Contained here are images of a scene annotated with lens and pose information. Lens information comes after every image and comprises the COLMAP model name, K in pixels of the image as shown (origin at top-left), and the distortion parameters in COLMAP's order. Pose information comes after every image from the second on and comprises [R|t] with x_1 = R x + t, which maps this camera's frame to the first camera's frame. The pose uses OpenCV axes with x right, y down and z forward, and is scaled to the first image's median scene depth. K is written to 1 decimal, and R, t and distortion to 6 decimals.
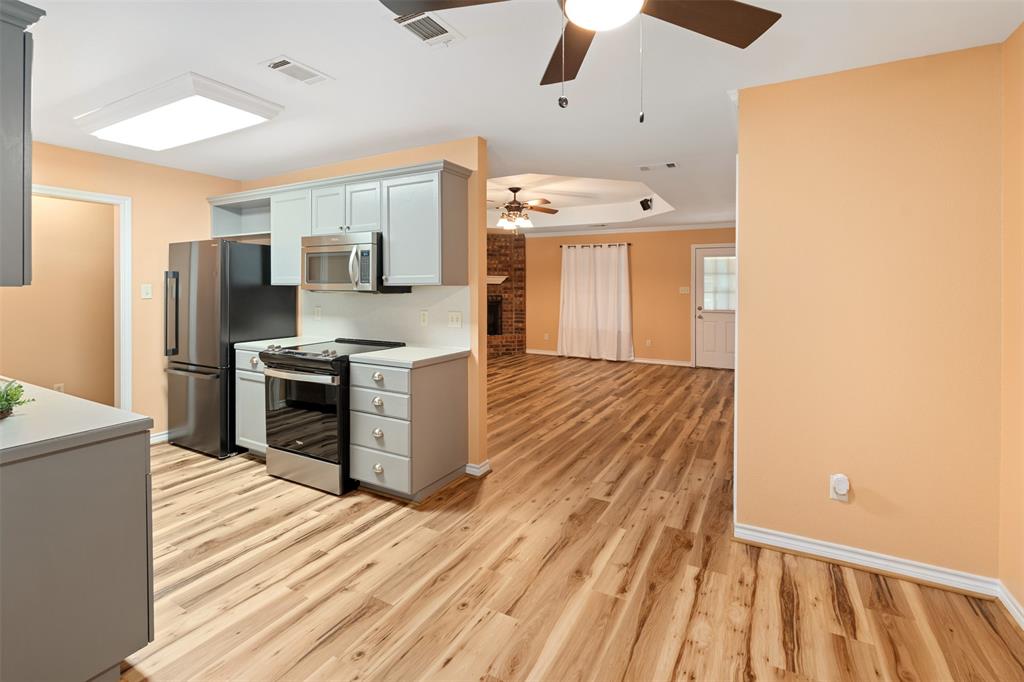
lens RADIAL K [[472.4, 0, 516.9], [0, 472.4, 281.9], [0, 0, 1]] dist [-0.000135, 0.000000]
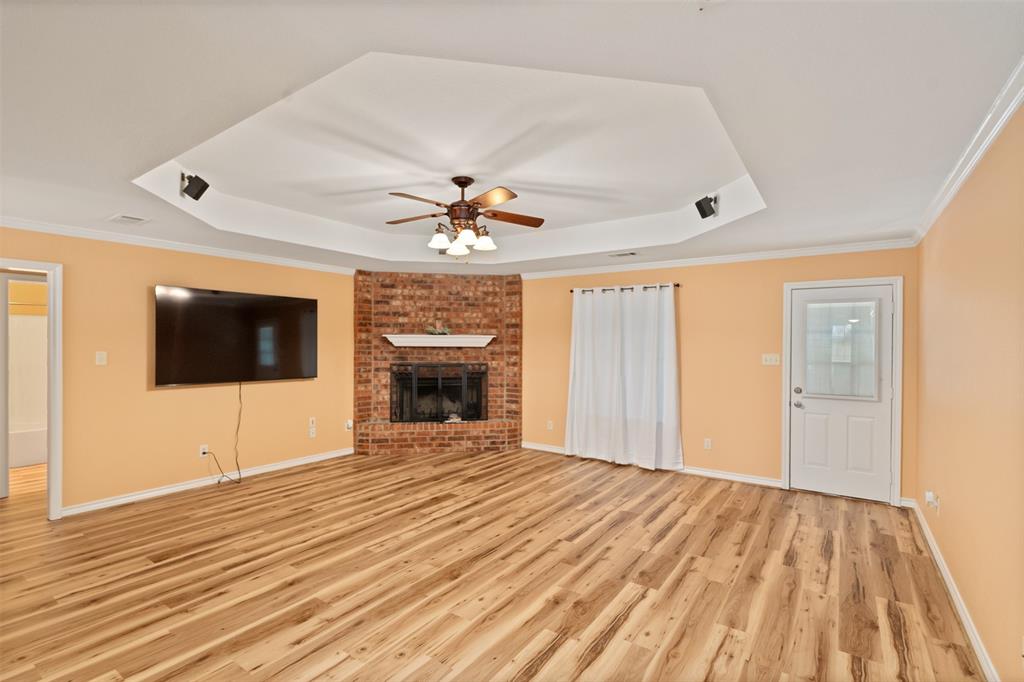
lens RADIAL K [[477.1, 0, 513.0], [0, 477.1, 347.9], [0, 0, 1]] dist [-0.003395, -0.000775]
pose [[0.994114, 0.002518, -0.108307, 0.086956], [-0.000619, 0.999845, 0.017568, -0.006920], [0.108335, -0.017398, 0.993962, 0.333021]]
